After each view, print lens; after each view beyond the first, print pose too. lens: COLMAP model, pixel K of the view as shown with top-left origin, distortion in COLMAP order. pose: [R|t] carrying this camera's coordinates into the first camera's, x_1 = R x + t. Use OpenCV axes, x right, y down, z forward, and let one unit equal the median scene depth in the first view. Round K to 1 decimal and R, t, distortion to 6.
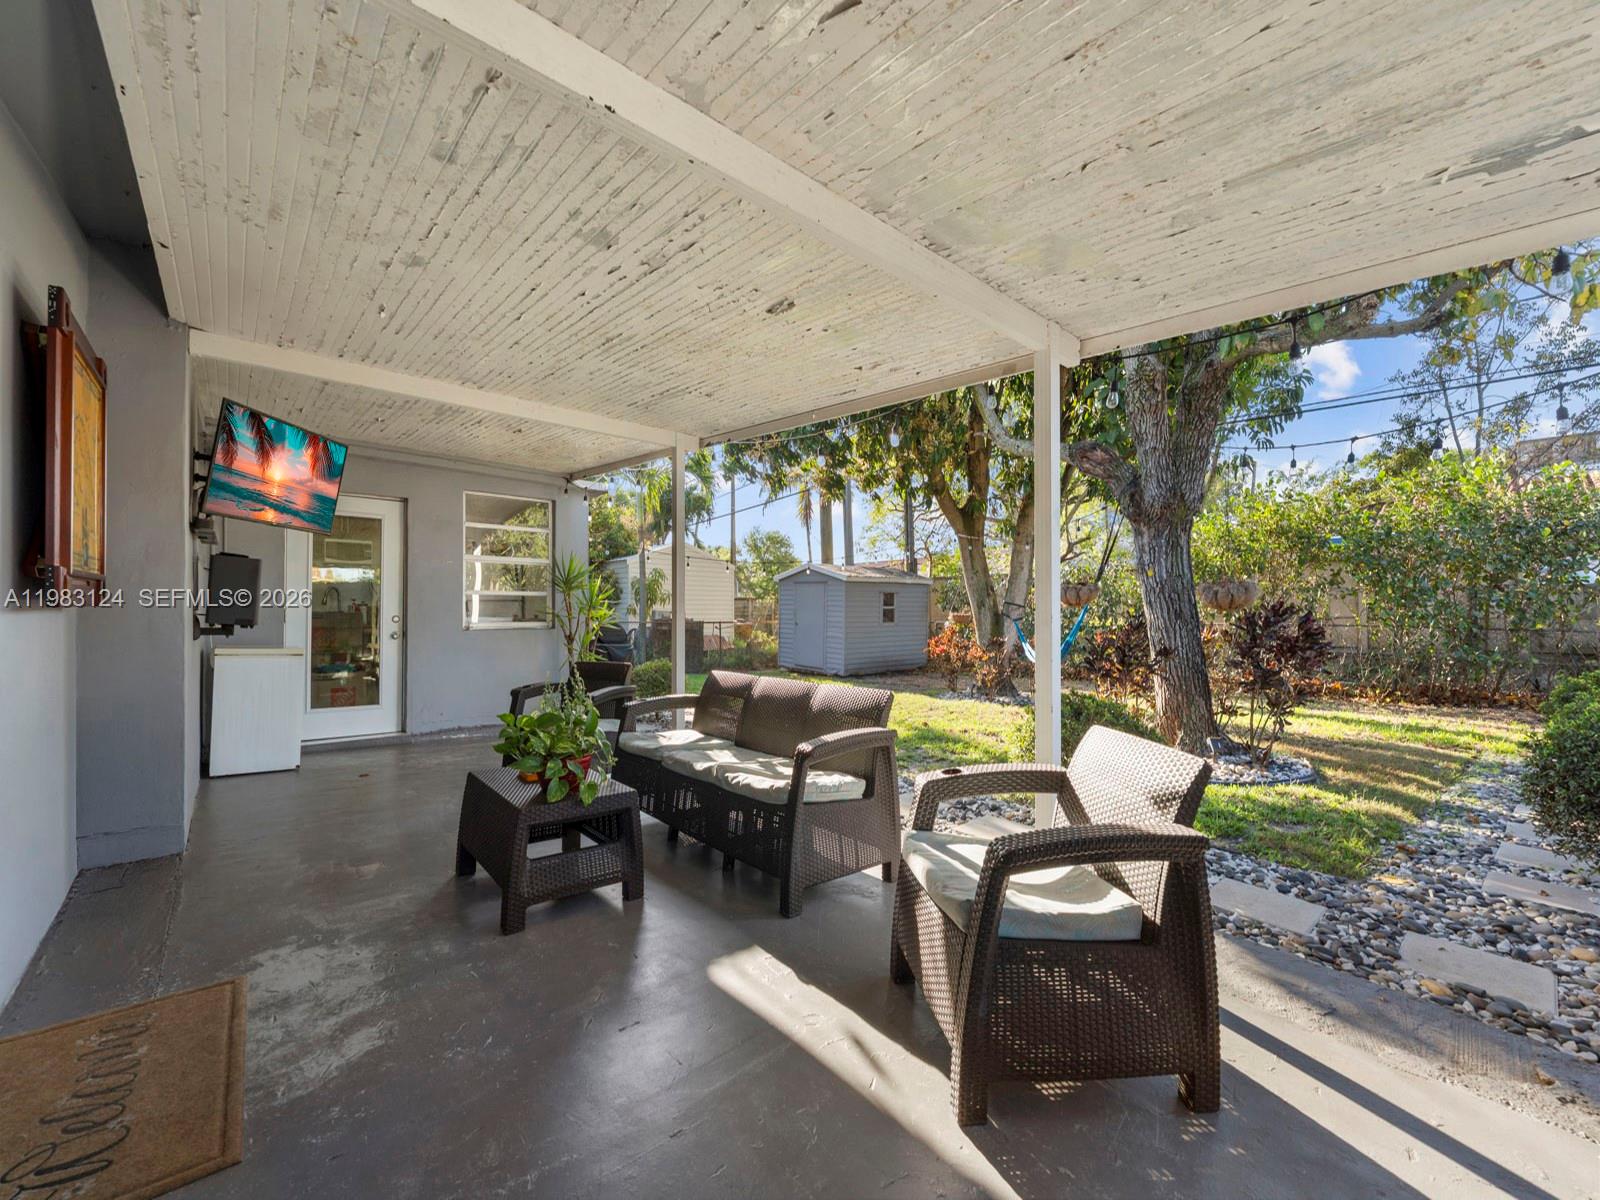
lens RADIAL K [[648.2, 0, 802.9], [0, 648.2, 600.2], [0, 0, 1]] dist [0.002842, -0.000323]
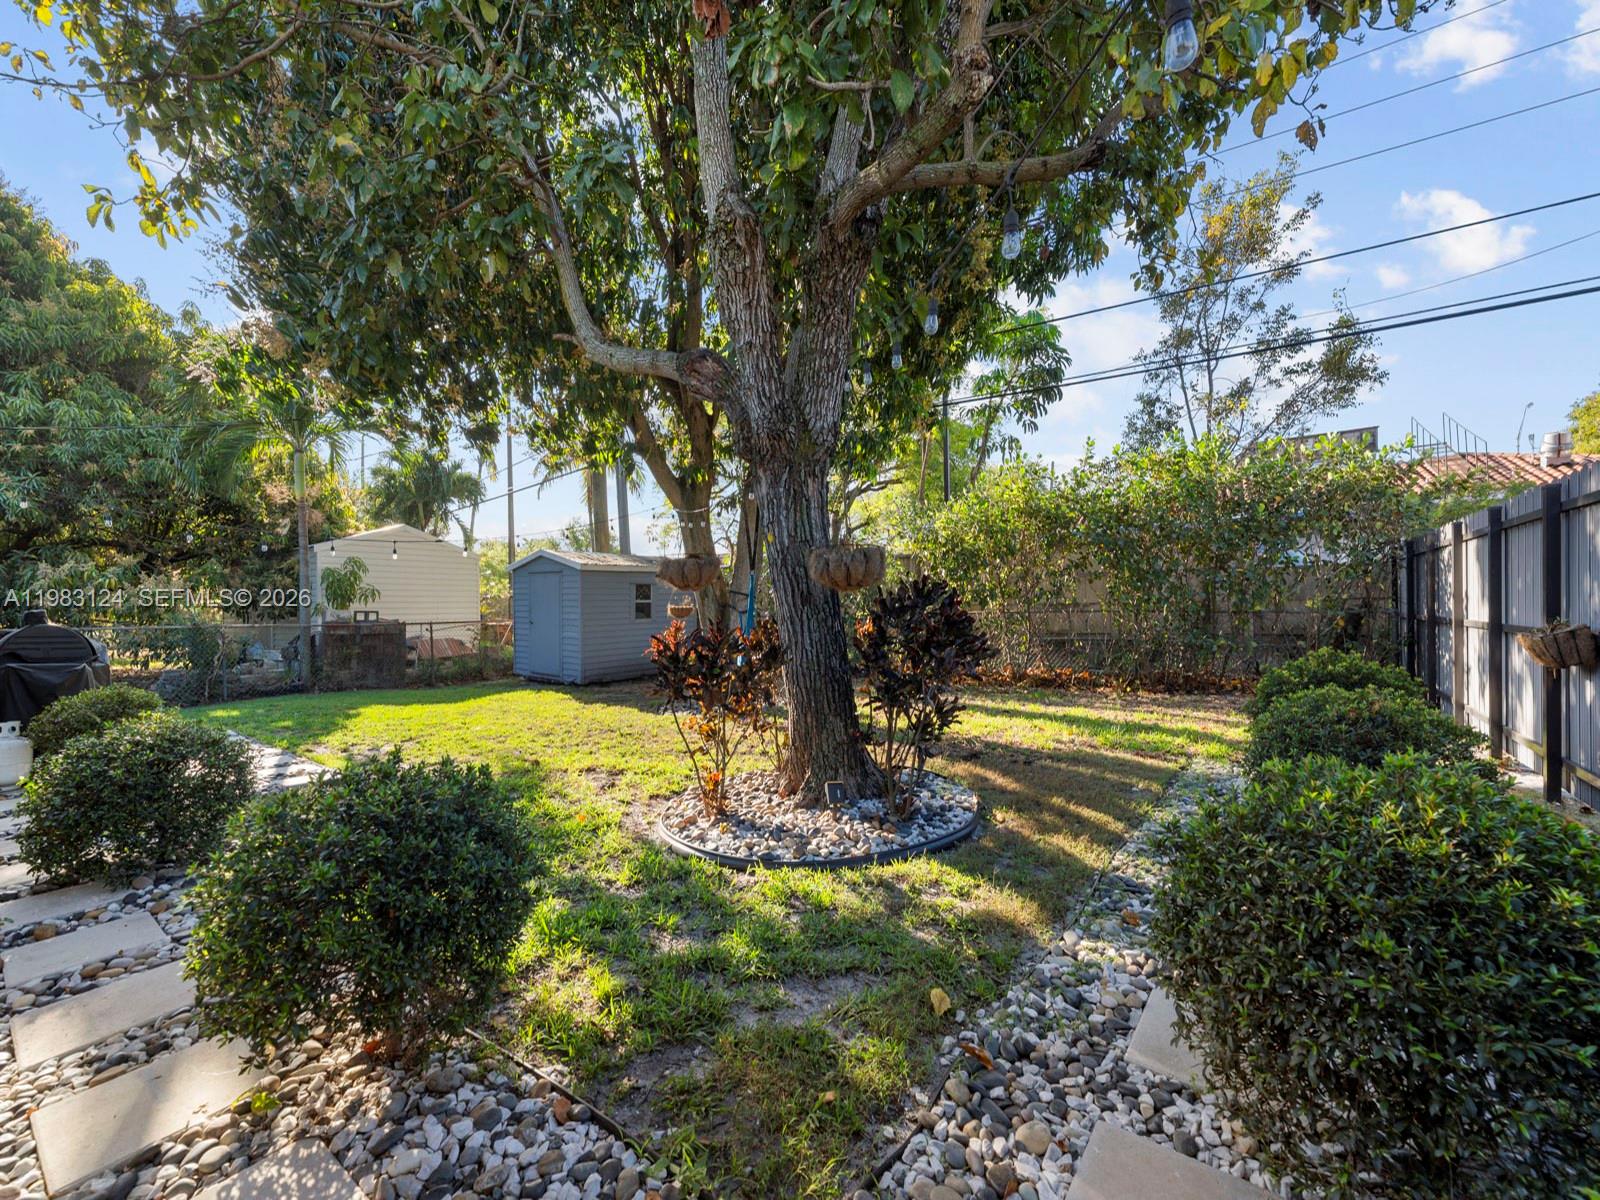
lens RADIAL K [[648.2, 0, 800.9], [0, 648.2, 599.8], [0, 0, 1]] dist [0.002842, -0.000323]
pose [[0.976117, -0.015502, 0.216692, 0.213652], [0.014401, 0.999874, 0.006660, 0.009445], [-0.216768, -0.003381, 0.976217, 0.167947]]
